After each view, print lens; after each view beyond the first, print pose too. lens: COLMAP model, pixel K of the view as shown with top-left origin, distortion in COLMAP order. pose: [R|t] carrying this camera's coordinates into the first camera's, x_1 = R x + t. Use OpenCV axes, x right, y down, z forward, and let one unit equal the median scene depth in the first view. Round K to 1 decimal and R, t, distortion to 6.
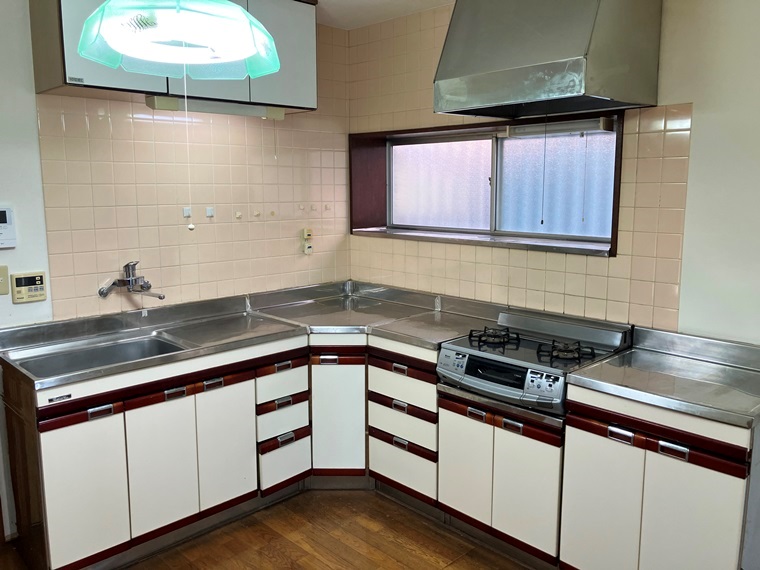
lens RADIAL K [[626.6, 0, 379.1], [0, 626.6, 268.2], [0, 0, 1]] dist [0.012008, 0.000930]
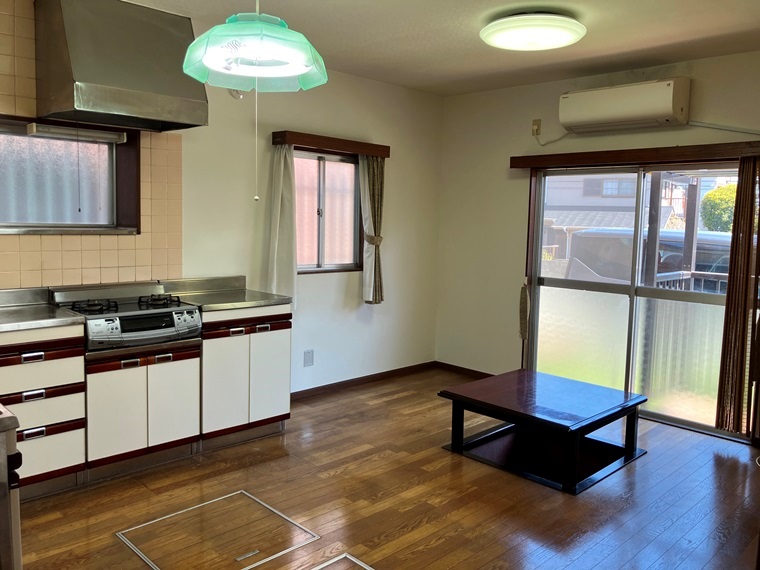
lens RADIAL K [[626.6, 0, 379.1], [0, 626.6, 268.2], [0, 0, 1]] dist [0.012008, 0.000930]
pose [[-0.006901, -0.081430, 0.996655, -1.036243], [0.108842, 0.990696, 0.081696, 0.000284], [-0.994035, 0.109042, 0.002026, 0.479178]]
